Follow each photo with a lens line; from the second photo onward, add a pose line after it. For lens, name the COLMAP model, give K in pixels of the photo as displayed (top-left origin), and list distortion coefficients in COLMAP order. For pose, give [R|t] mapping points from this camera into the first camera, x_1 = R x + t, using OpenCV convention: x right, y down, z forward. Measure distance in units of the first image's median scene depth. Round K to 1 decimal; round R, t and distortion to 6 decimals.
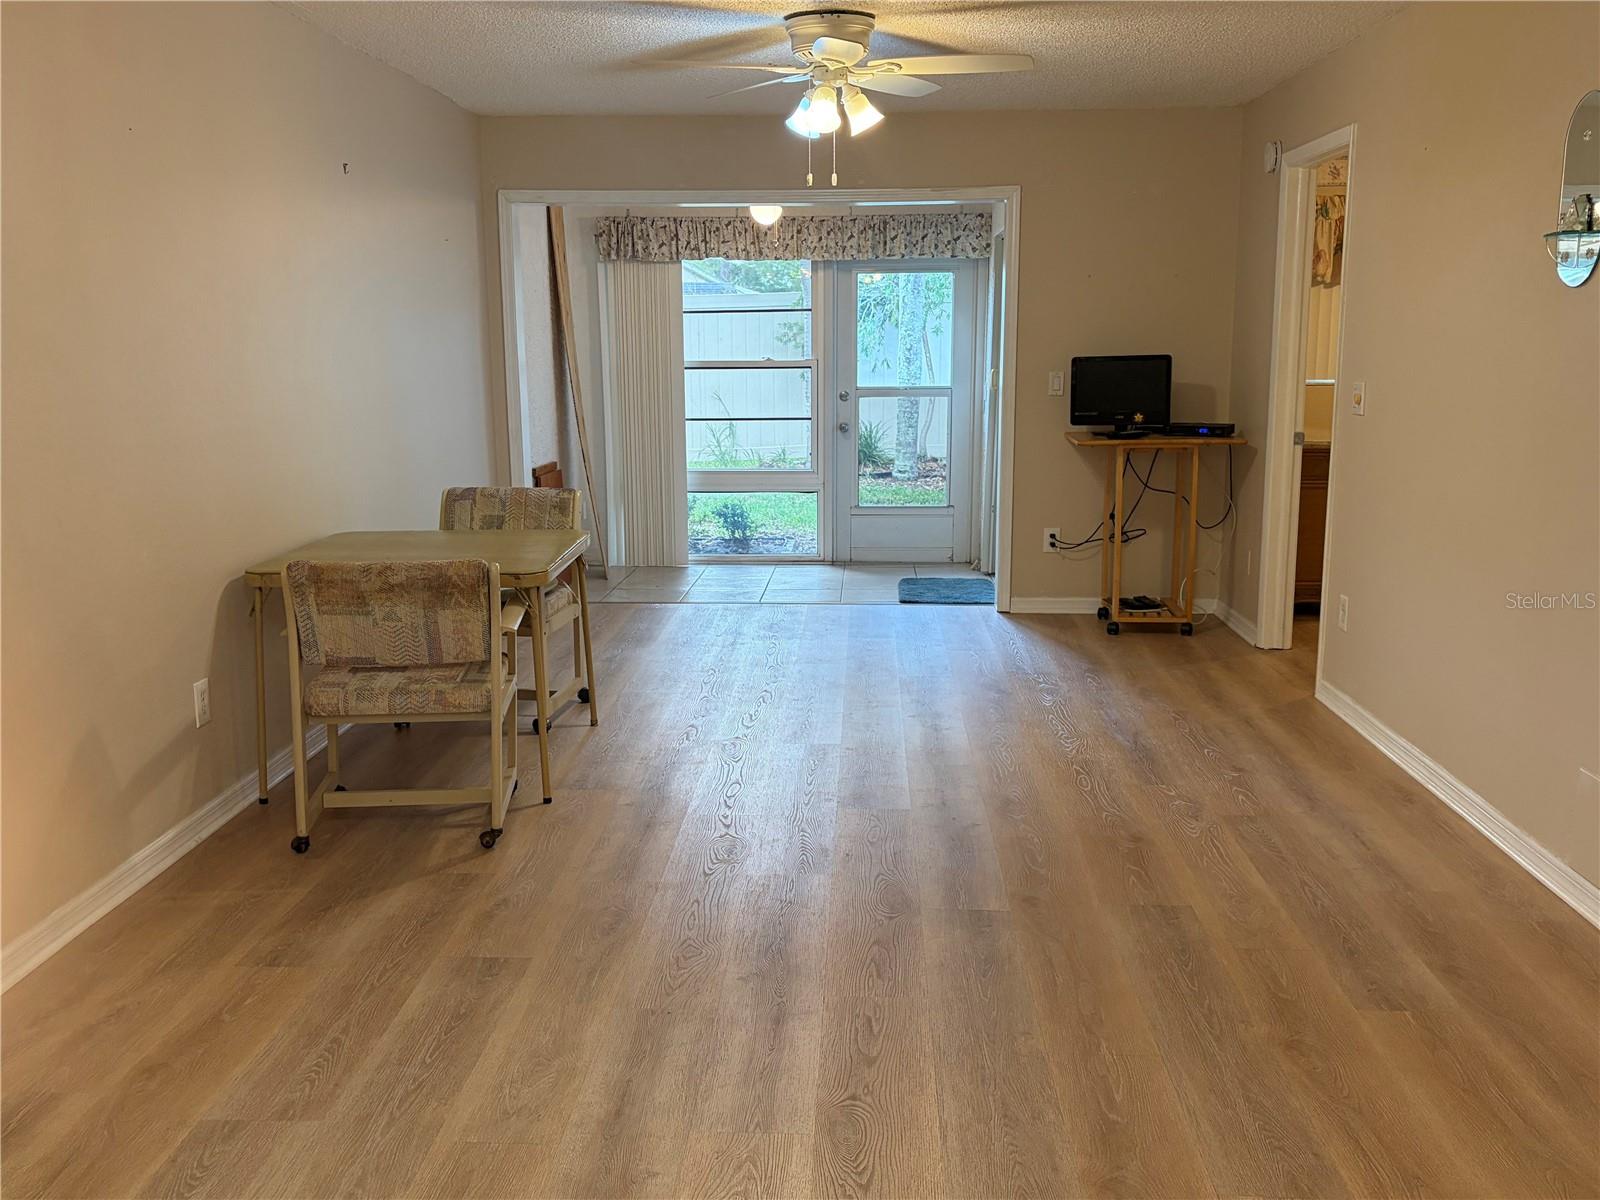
lens RADIAL K [[1427.2, 0, 788.4], [0, 1427.2, 594.8], [0, 0, 1]] dist [0.052401, -0.044139]
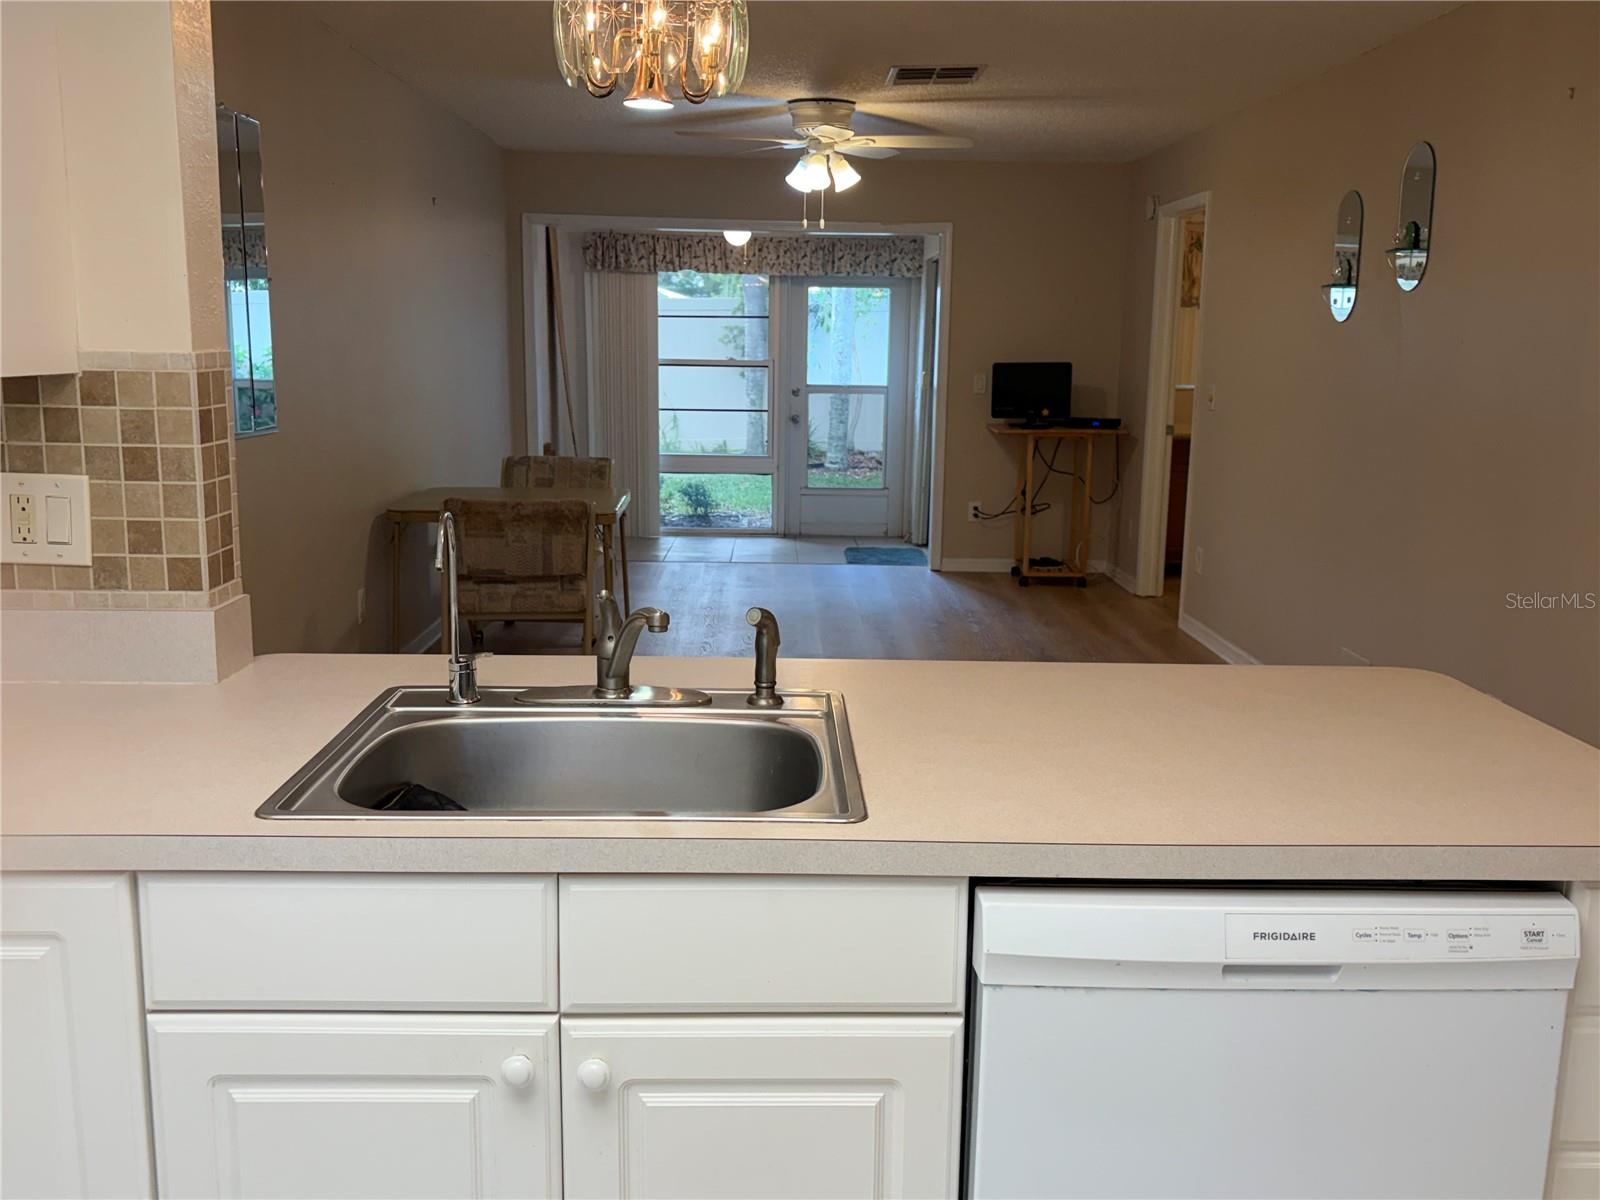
lens RADIAL K [[1427.2, 0, 806.8], [0, 1427.2, 604.8], [0, 0, 1]] dist [0.052401, -0.044139]
pose [[0.996725, 0.007366, 0.080525, -0.059174], [-0.007848, 0.999953, 0.005672, 0.036873], [-0.080479, -0.006286, 0.996736, -0.216188]]
